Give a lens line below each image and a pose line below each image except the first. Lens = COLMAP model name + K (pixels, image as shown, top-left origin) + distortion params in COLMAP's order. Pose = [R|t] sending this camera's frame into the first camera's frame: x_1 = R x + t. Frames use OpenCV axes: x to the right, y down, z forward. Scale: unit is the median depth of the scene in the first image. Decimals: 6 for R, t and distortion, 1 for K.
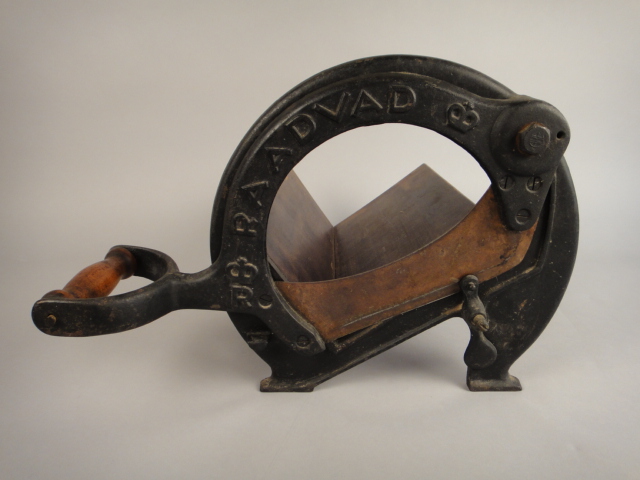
lens RADIAL K [[464.6, 0, 331.0], [0, 464.6, 236.2], [0, 0, 1]] dist [0.027355, 0.009373]
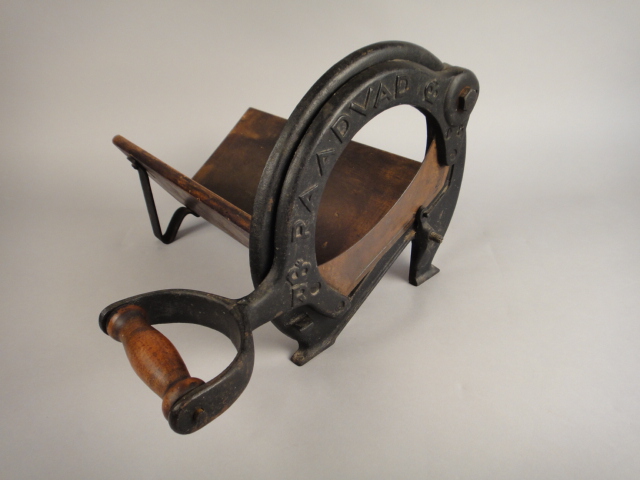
lens RADIAL K [[464.6, 0, 322.9], [0, 464.6, 240.7], [0, 0, 1]] dist [0.027355, 0.009373]
pose [[0.731342, -0.353999, 0.582944, -0.724821], [0.218382, 0.931290, 0.291561, -0.278074], [-0.646103, -0.085926, 0.758398, 0.178902]]
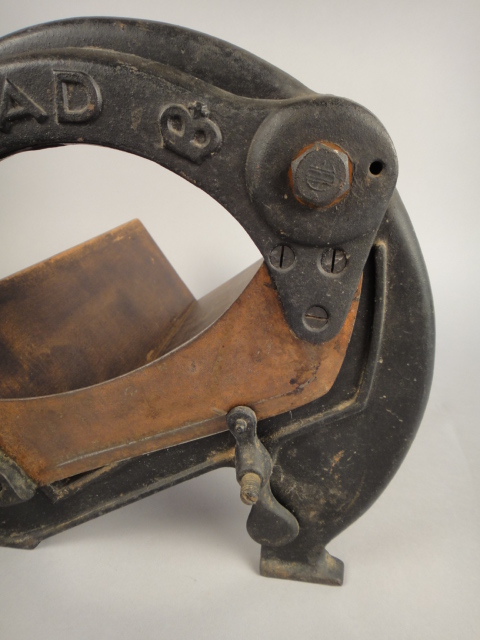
lens RADIAL K [[464.6, 0, 228.4], [0, 464.6, 321.7], [0, 0, 1]] dist [0.027355, 0.009373]
pose [[0.988456, 0.052950, -0.141953, 0.368611], [-0.045700, 0.997502, 0.053855, -0.060274], [0.144450, -0.046746, 0.988407, 0.411567]]
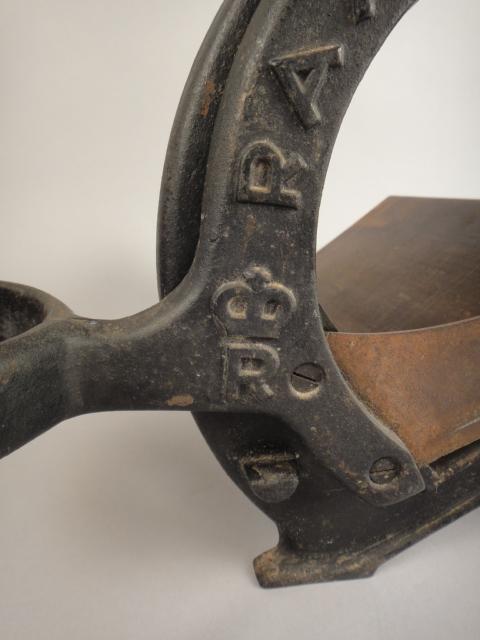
lens RADIAL K [[464.6, 0, 250.9], [0, 464.6, 313.4], [0, 0, 1]] dist [0.027355, 0.009373]
pose [[0.989732, -0.029121, 0.139938, -0.245842], [0.034526, 0.998742, -0.036352, 0.095234], [-0.138704, 0.040810, 0.989493, 0.606864]]
